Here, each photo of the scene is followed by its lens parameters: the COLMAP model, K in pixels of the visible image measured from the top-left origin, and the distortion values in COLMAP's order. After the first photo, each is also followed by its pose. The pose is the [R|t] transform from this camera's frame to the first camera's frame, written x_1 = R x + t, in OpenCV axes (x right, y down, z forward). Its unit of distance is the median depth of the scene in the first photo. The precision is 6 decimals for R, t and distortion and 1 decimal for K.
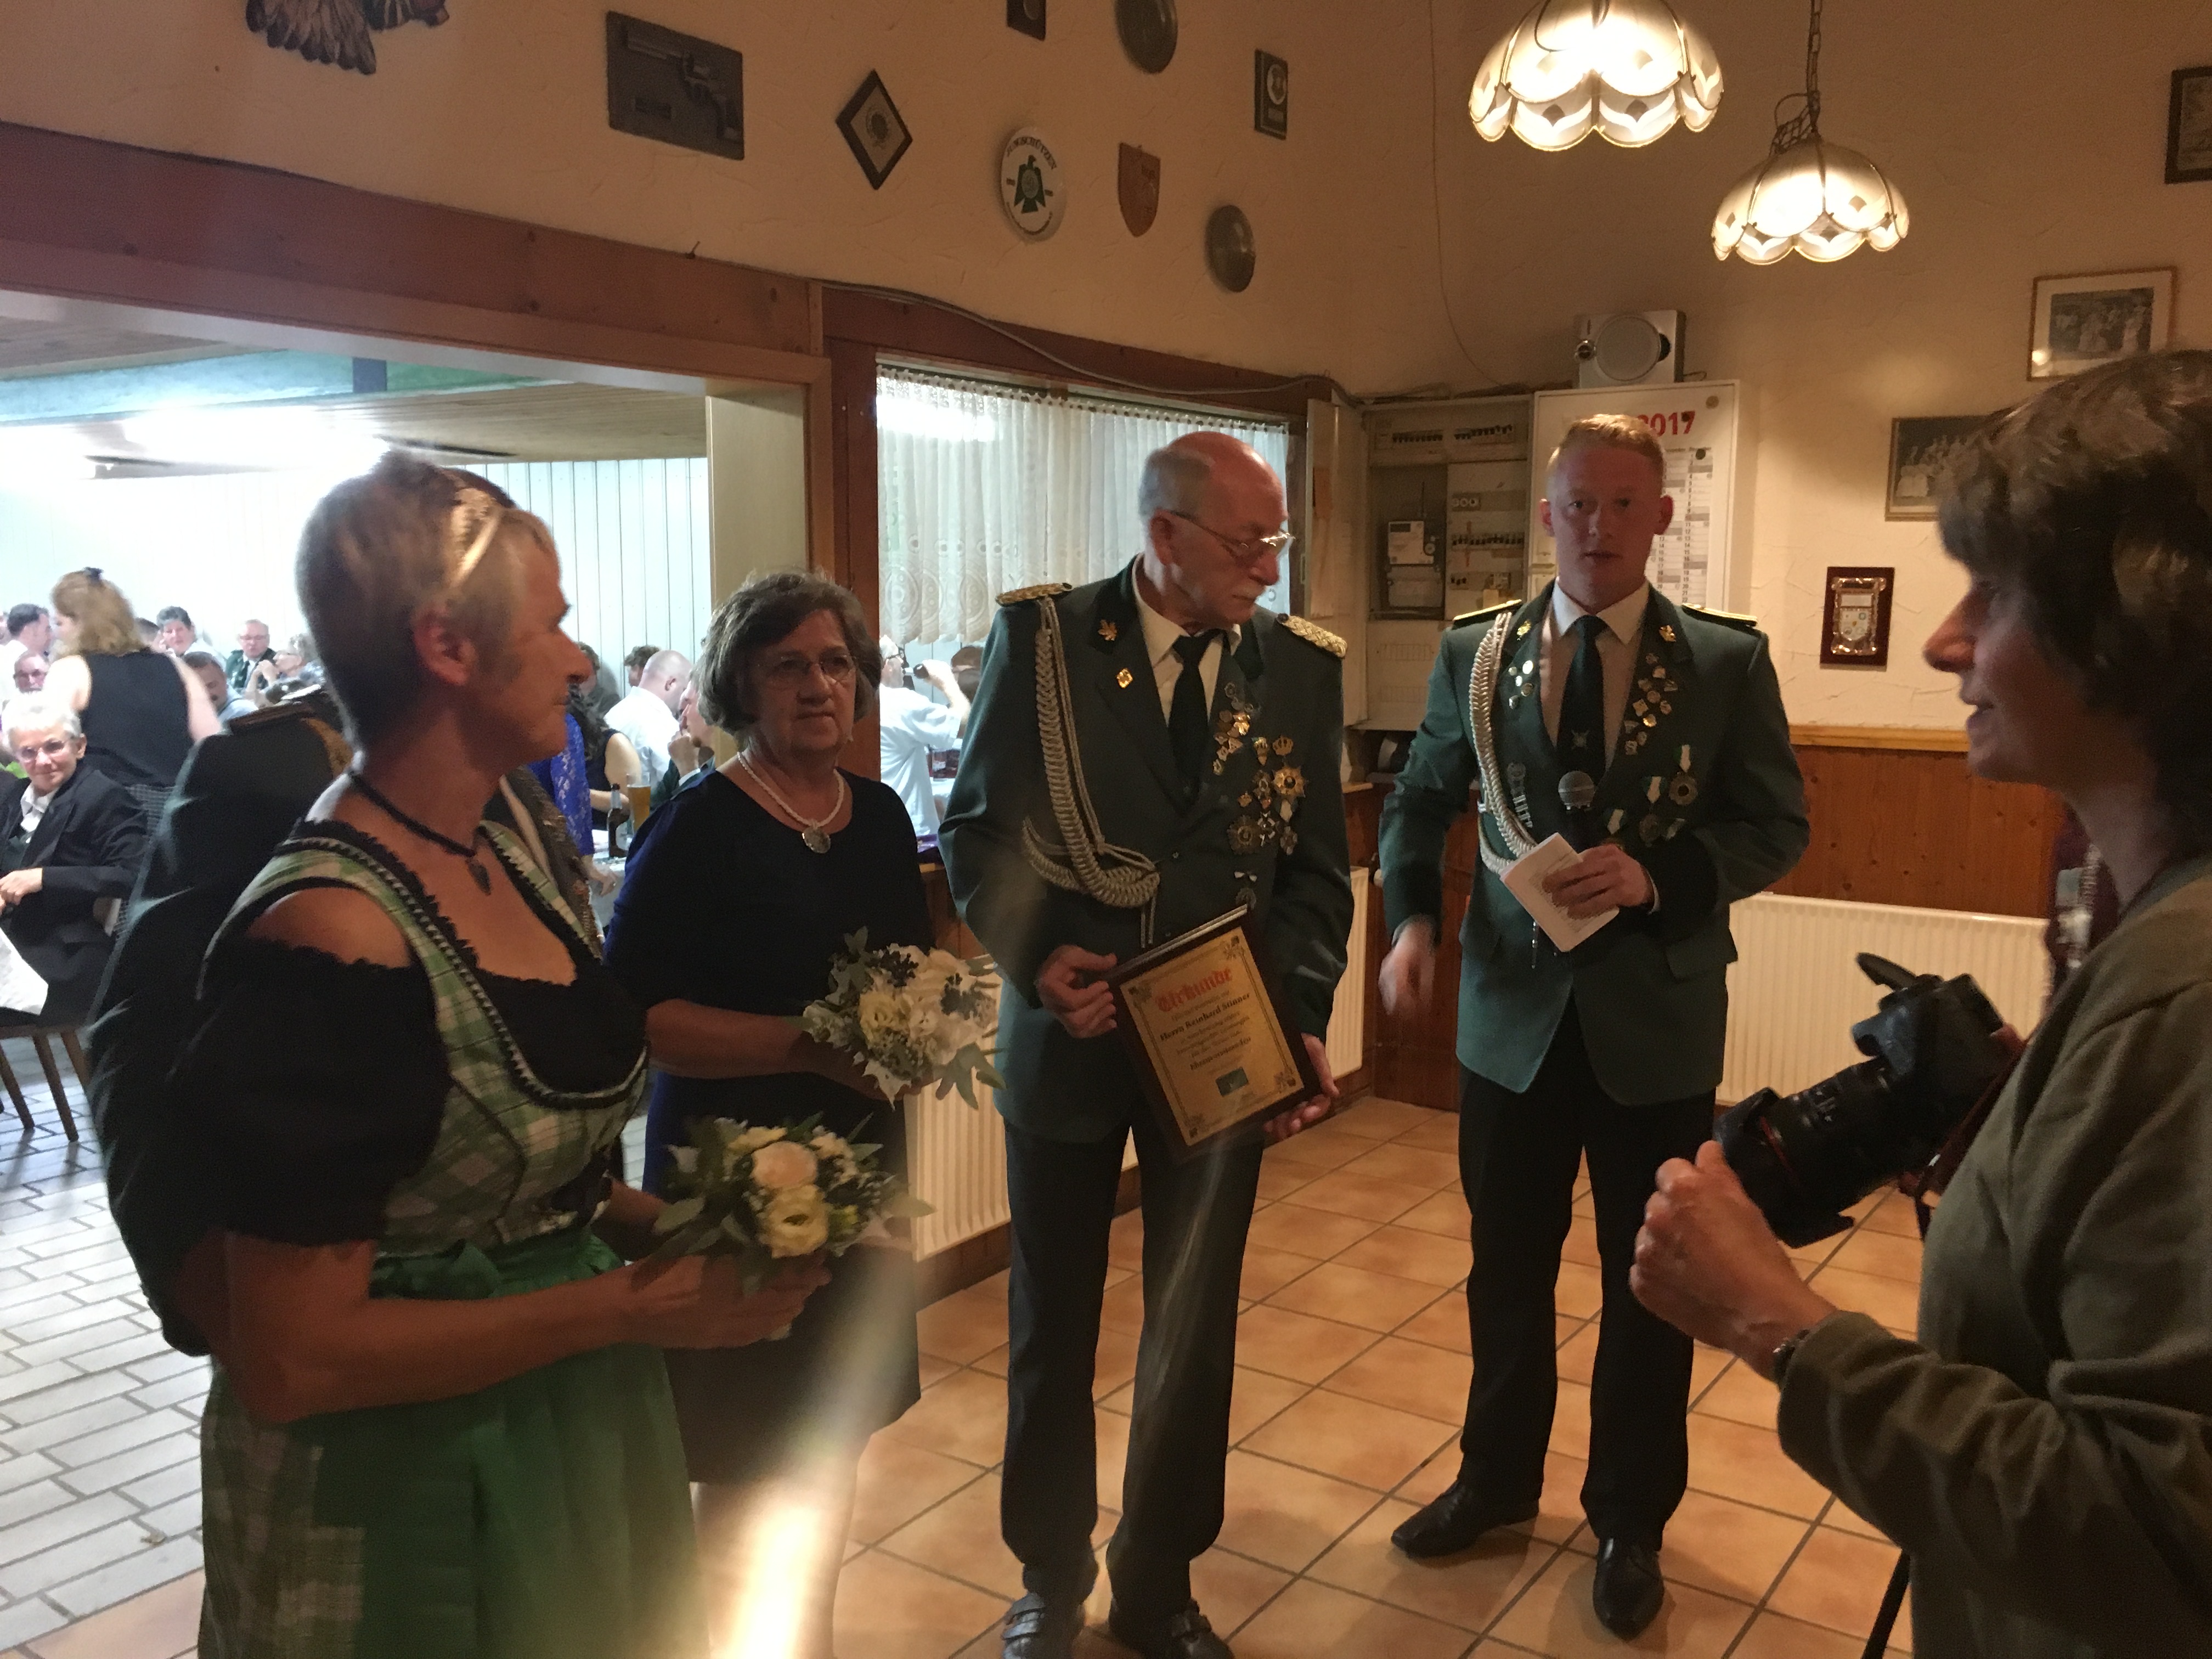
lens RADIAL K [[1870.9, 0, 1106.0], [0, 1870.9, 822.8], [0, 0, 1]] dist [0.072118, -0.101461]
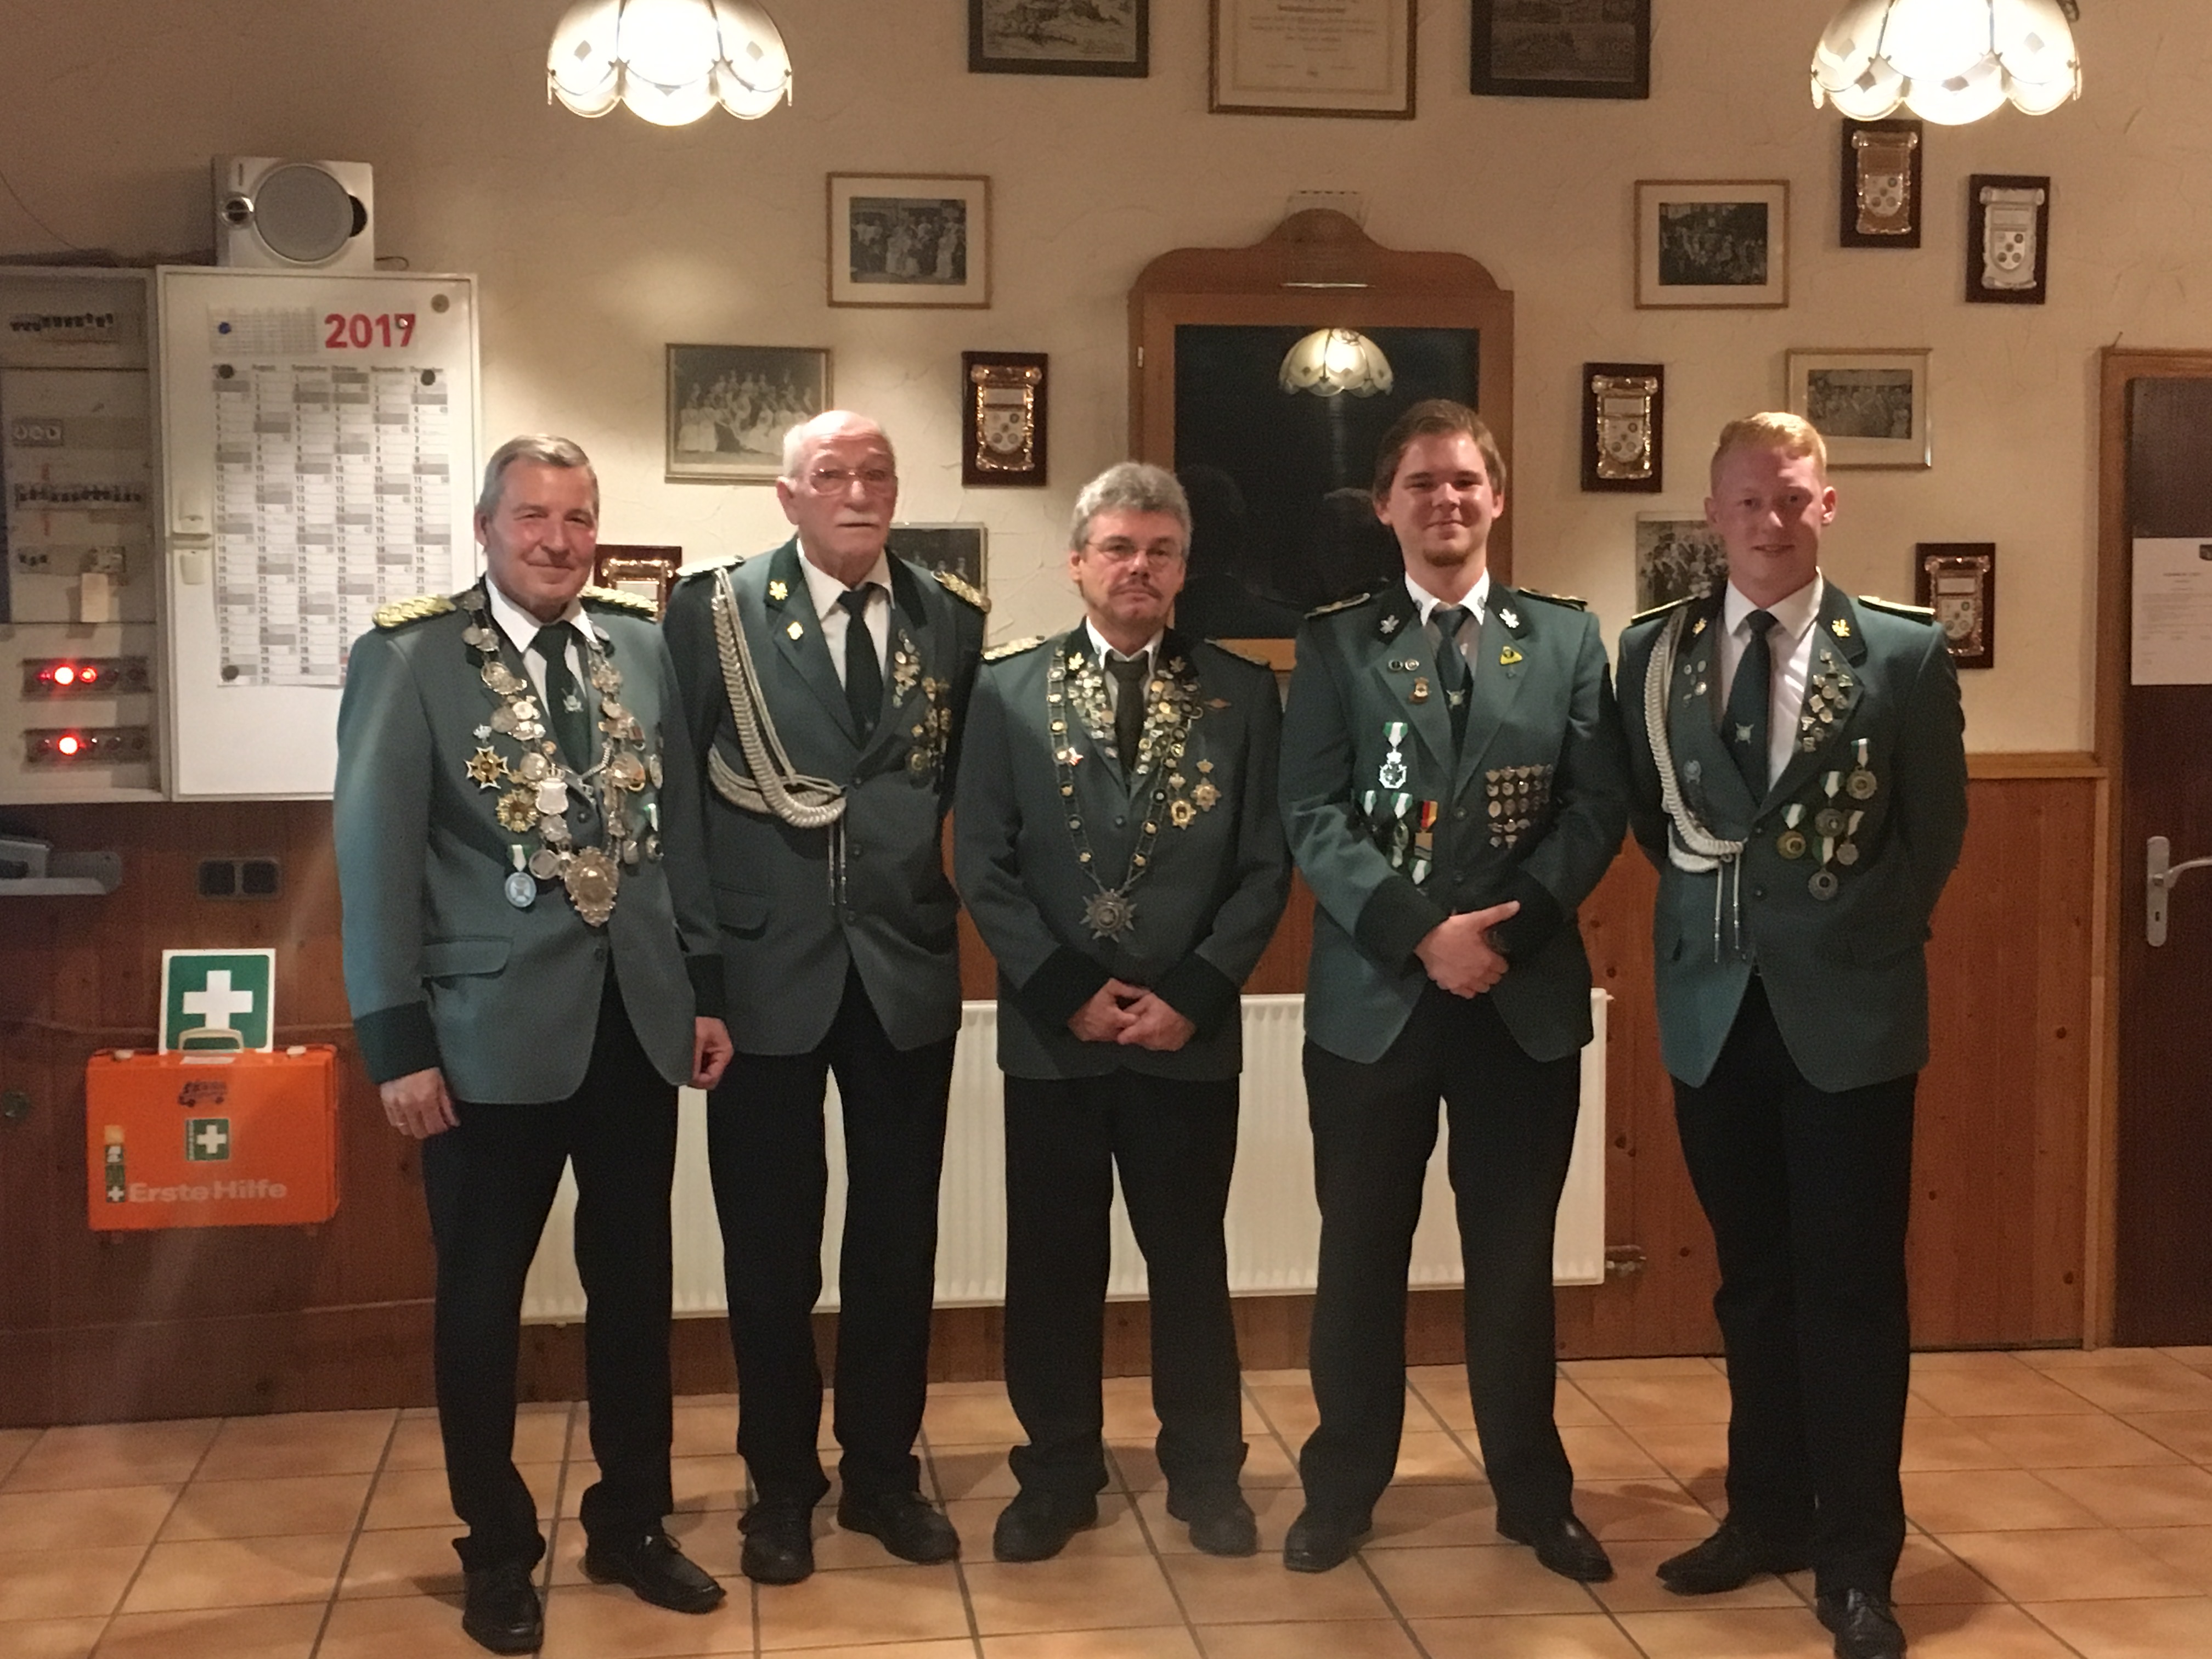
lens RADIAL K [[2872.4, 0, 1102.2], [0, 2872.4, 820.4], [0, 0, 1]] dist [0.052353, 0.000000]
pose [[0.735833, -0.056937, 0.674765, -0.225685], [0.084471, 0.996394, -0.008039, -0.007019], [-0.671874, 0.062913, 0.737989, 0.077772]]
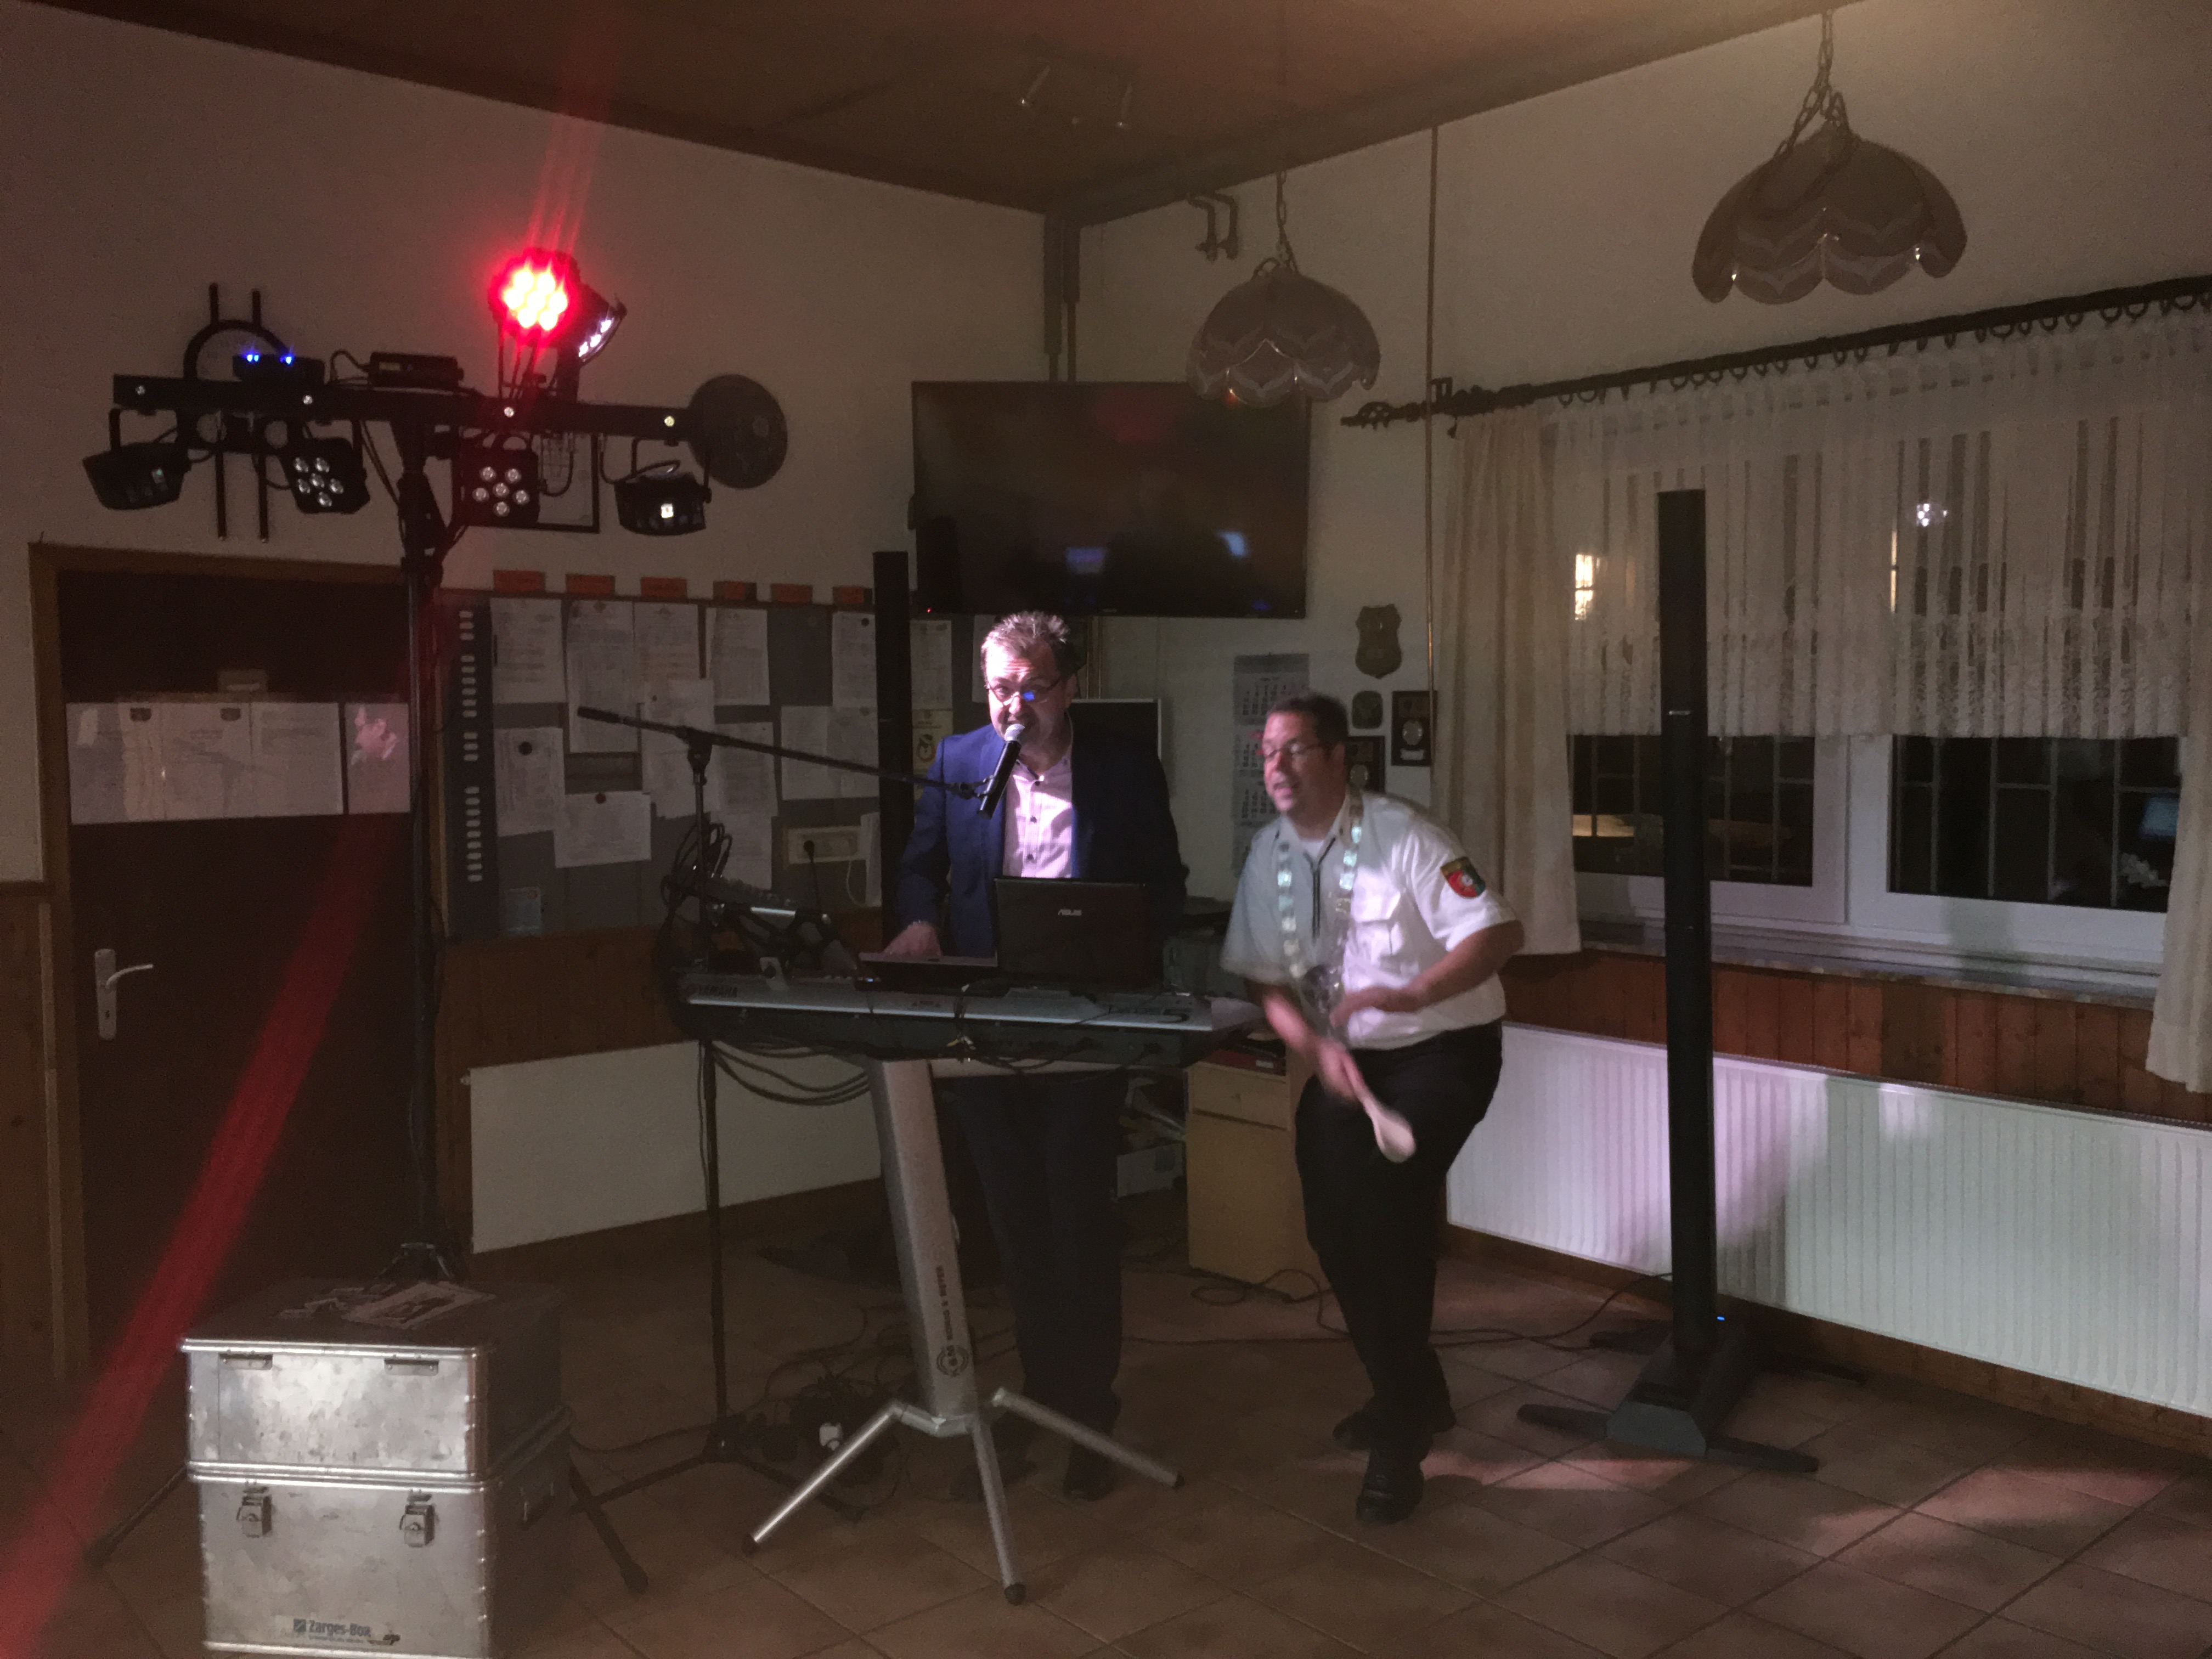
lens RADIAL K [[1870.9, 0, 1137.5], [0, 1870.9, 812.0], [0, 0, 1]] dist [0.072118, -0.101461]
pose [[0.232637, -0.053605, 0.971085, 0.116465], [0.120043, 0.992428, 0.026025, -0.003407], [-0.965127, 0.110518, 0.237311, -0.066901]]
